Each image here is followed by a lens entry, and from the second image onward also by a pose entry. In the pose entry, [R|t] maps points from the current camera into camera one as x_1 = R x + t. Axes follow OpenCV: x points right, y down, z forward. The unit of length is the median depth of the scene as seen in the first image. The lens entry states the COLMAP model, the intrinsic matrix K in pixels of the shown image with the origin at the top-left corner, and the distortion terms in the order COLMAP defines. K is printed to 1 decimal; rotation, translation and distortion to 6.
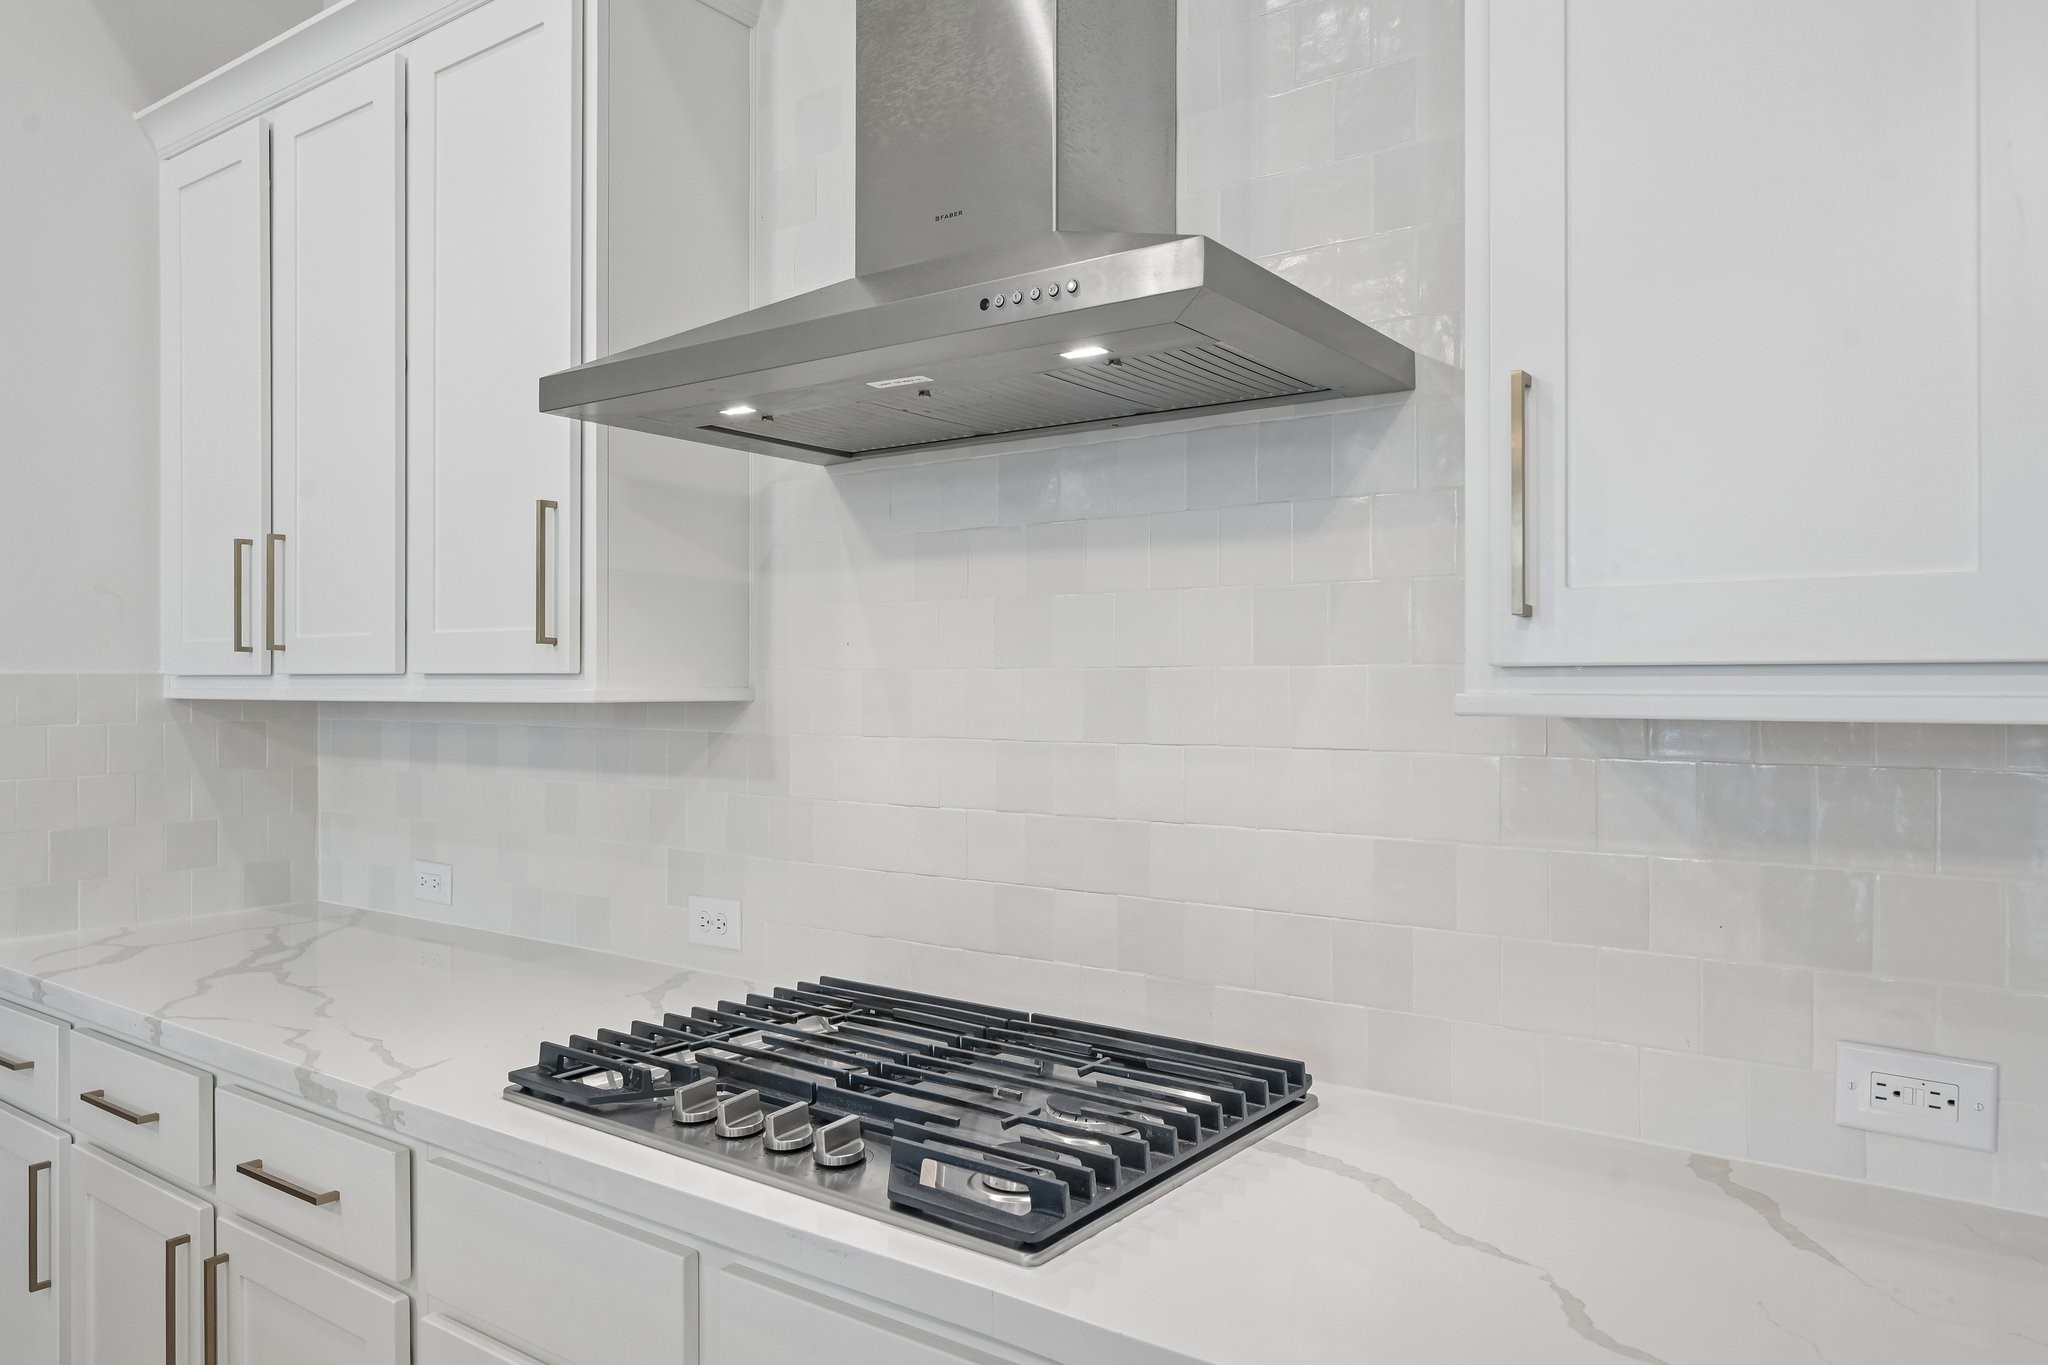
lens RADIAL K [[1383.1, 0, 1024.0], [0, 1383.1, 682.5], [0, 0, 1]] dist [-0.001493, -0.000308]
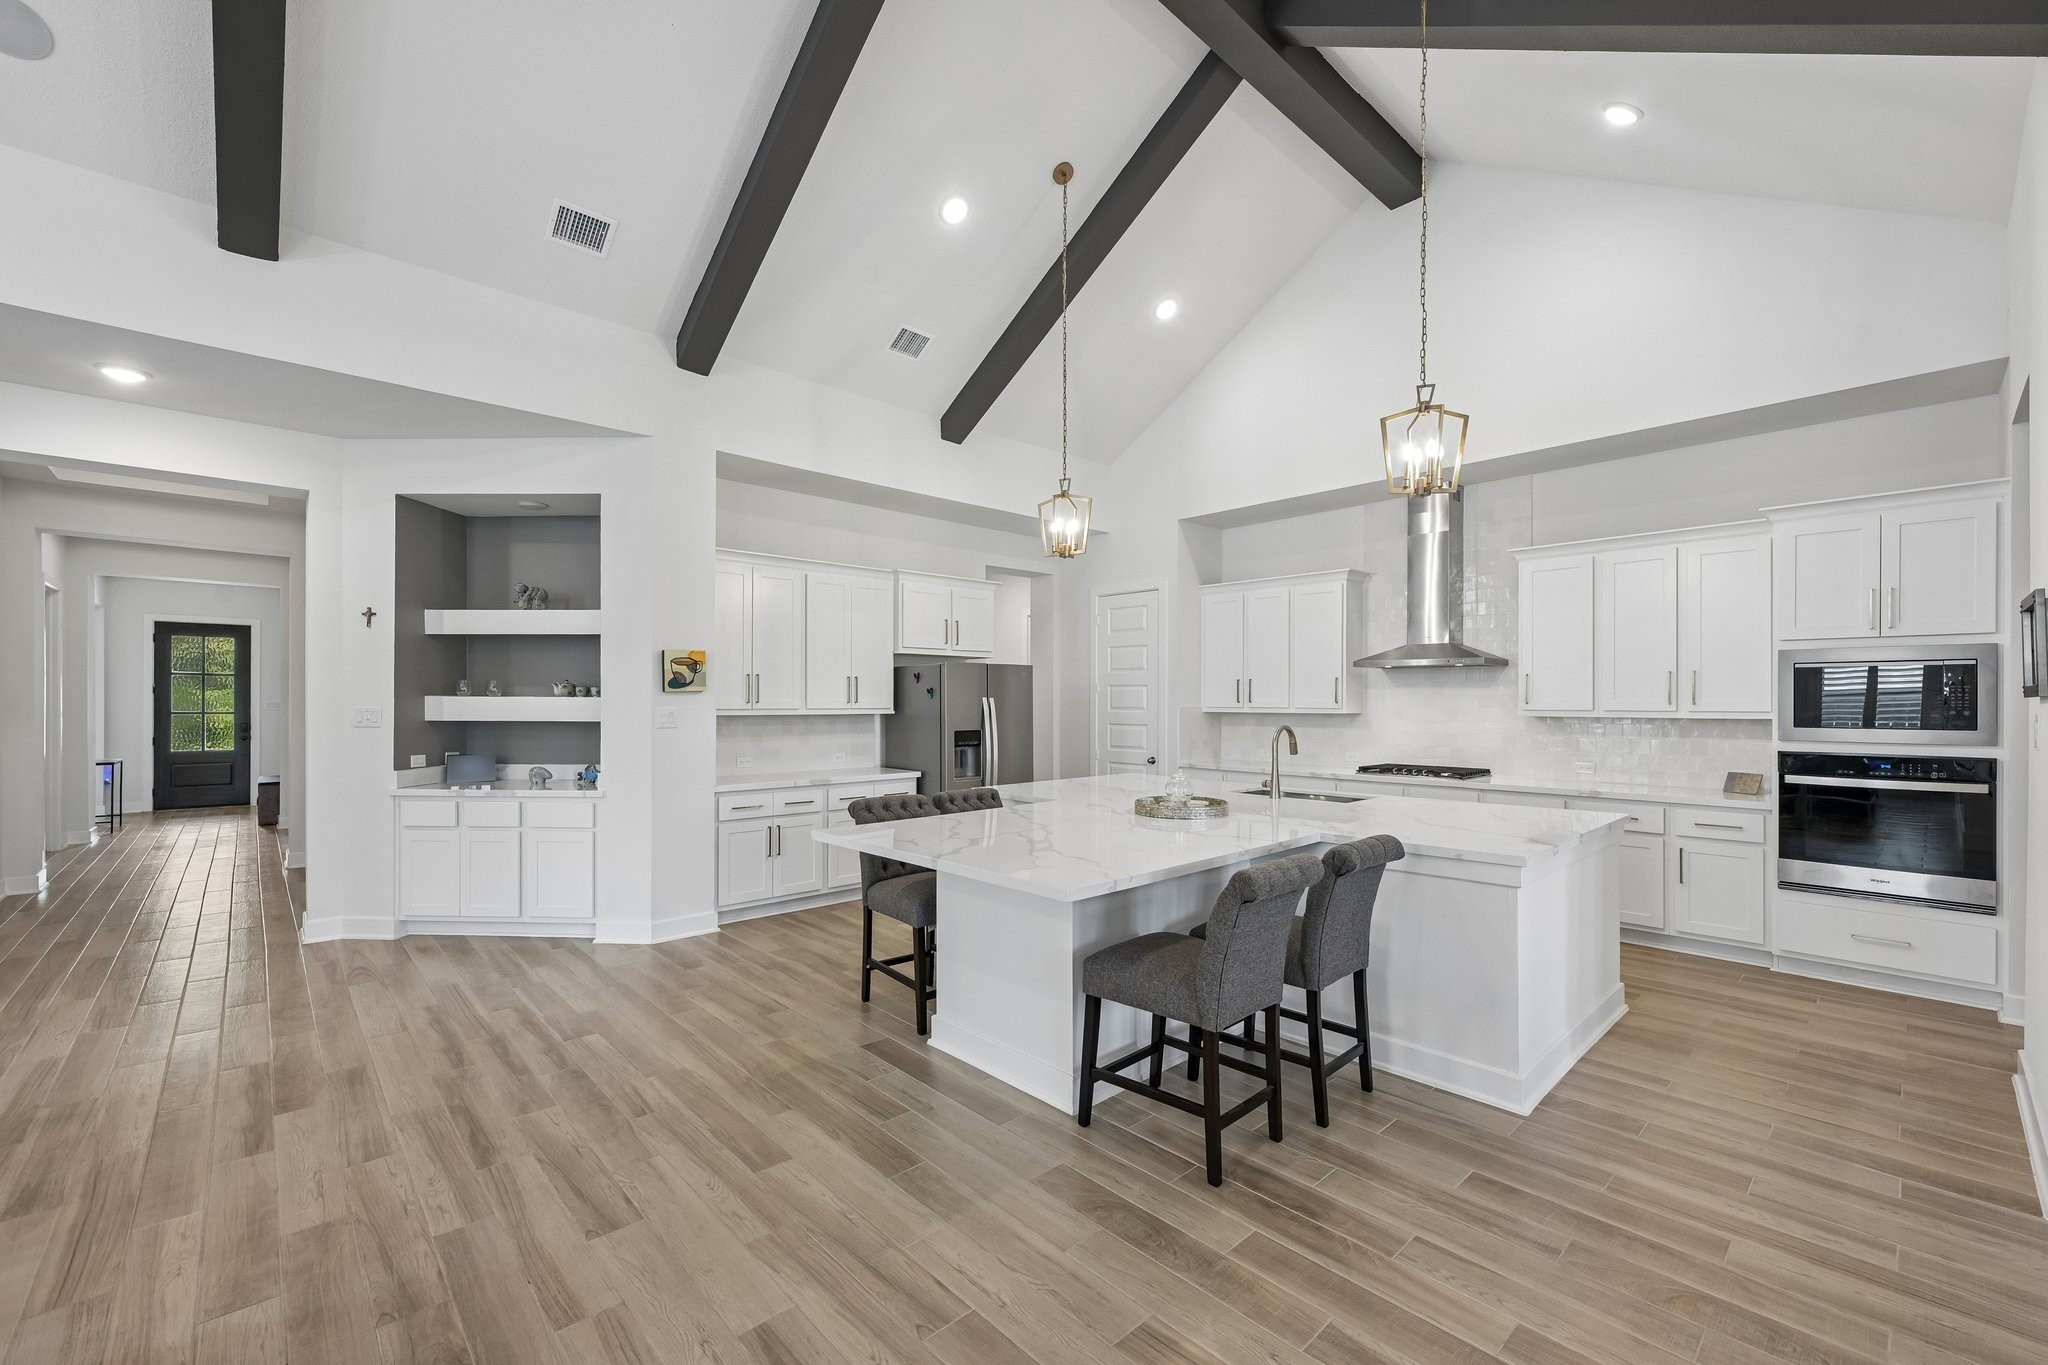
lens RADIAL K [[835.5, 0, 1017.9], [0, 835.5, 706.2], [0, 0, 1]] dist [-0.003633, -0.000300]
pose [[0.978977, 0.006409, -0.203871, -0.918901], [-0.005598, 0.999974, 0.004551, -0.022672], [0.203895, -0.003314, 0.978987, -2.585227]]
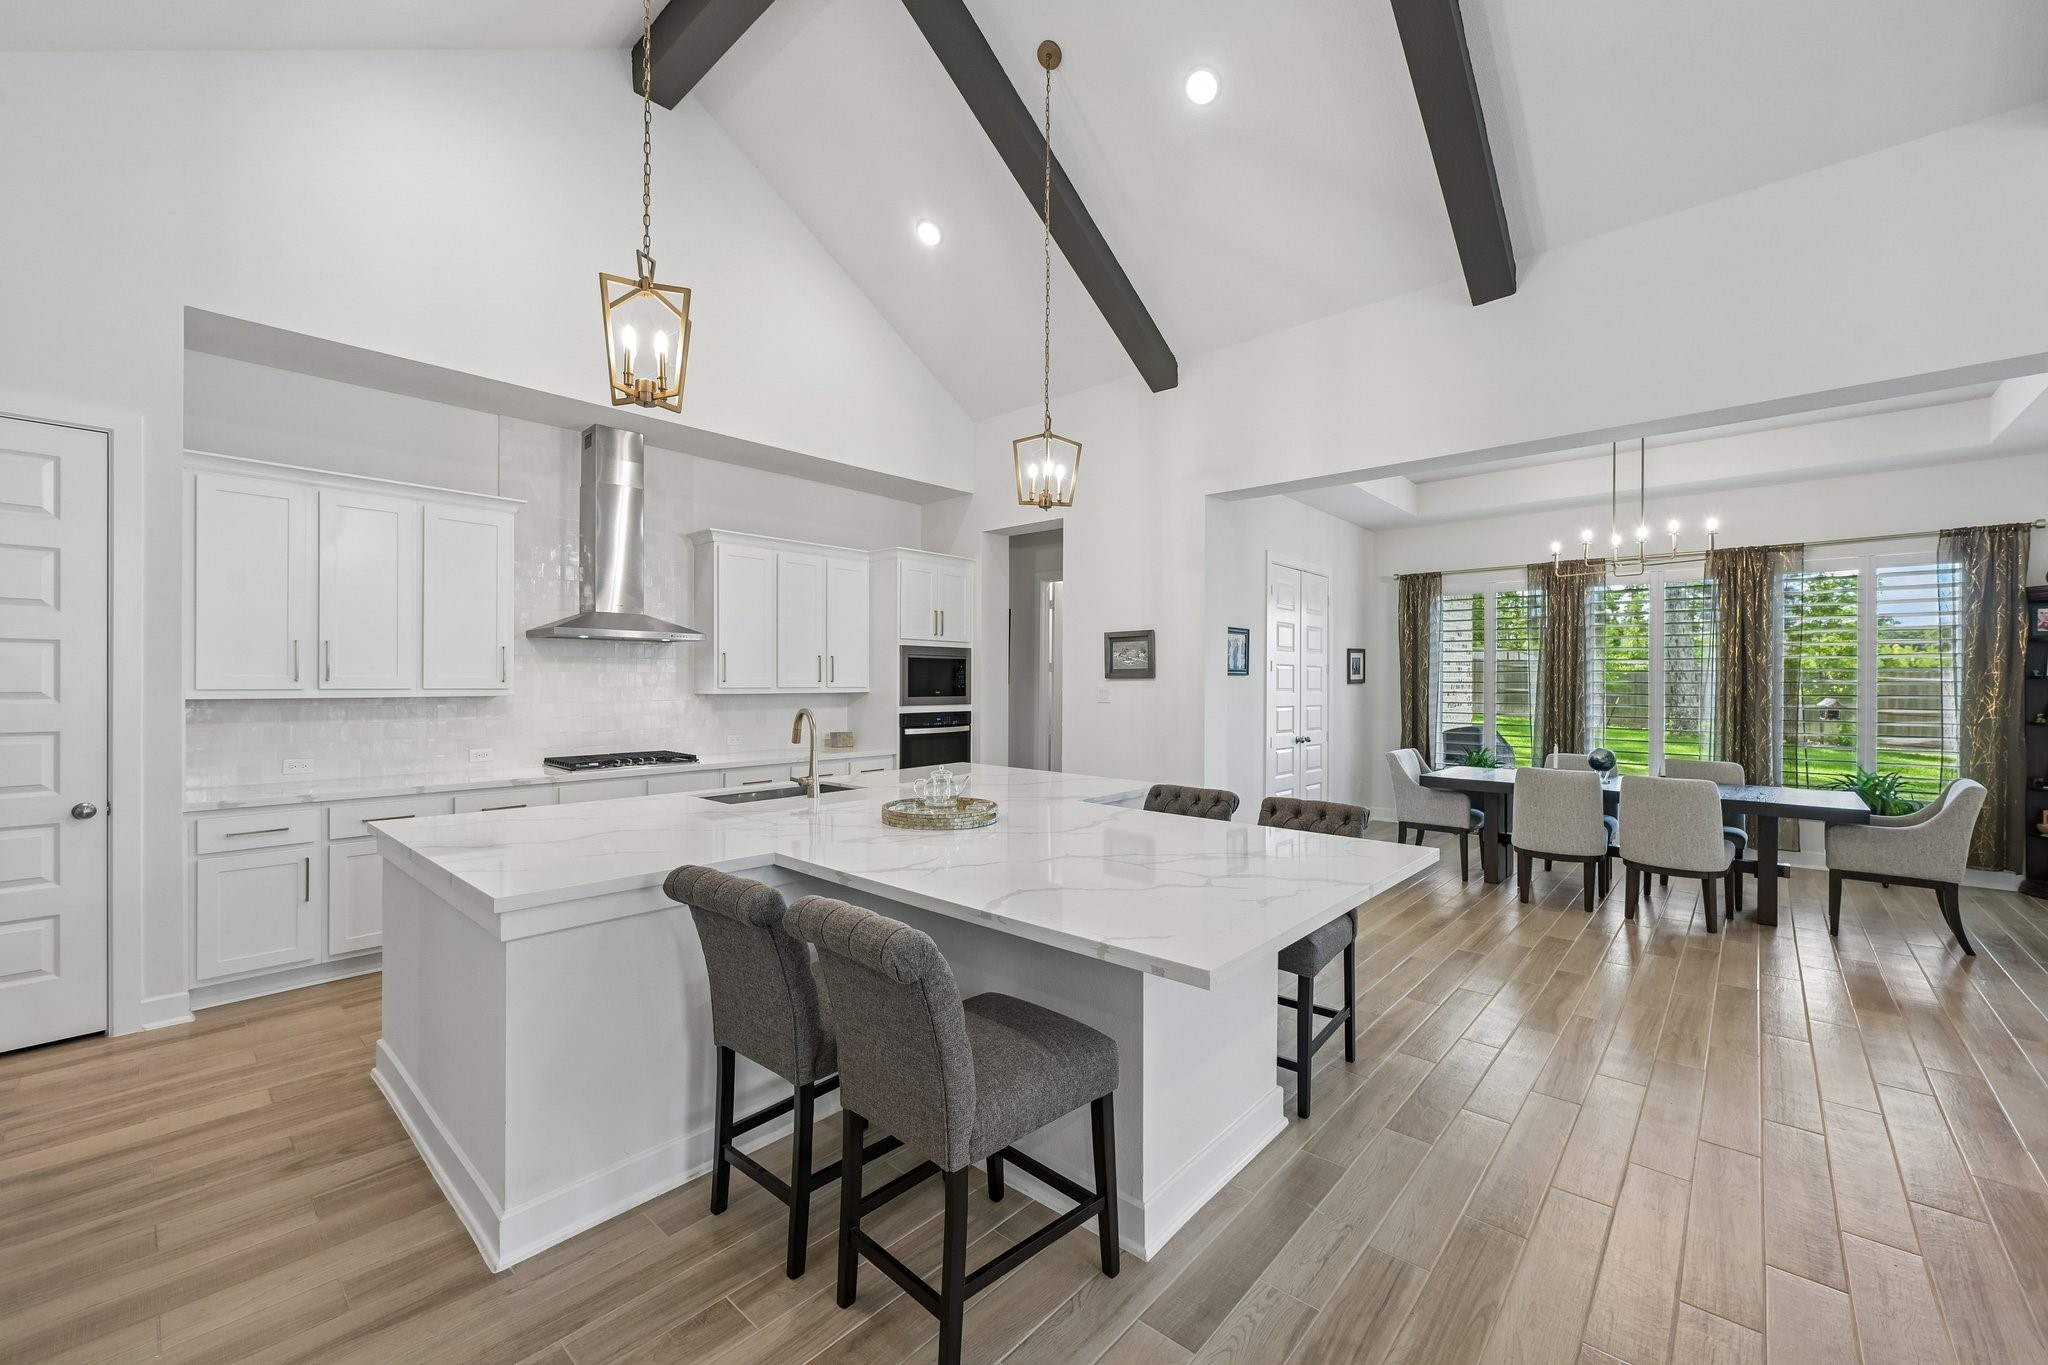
lens RADIAL K [[813.2, 0, 1024.0], [0, 813.2, 682.5], [0, 0, 1]] dist [0.000213, 0.000090]
pose [[0.110230, 0.003808, 0.993899, -2.560671], [-0.000371, 0.999993, -0.003791, -0.013987], [-0.993906, 0.000049, 0.110230, -0.783233]]
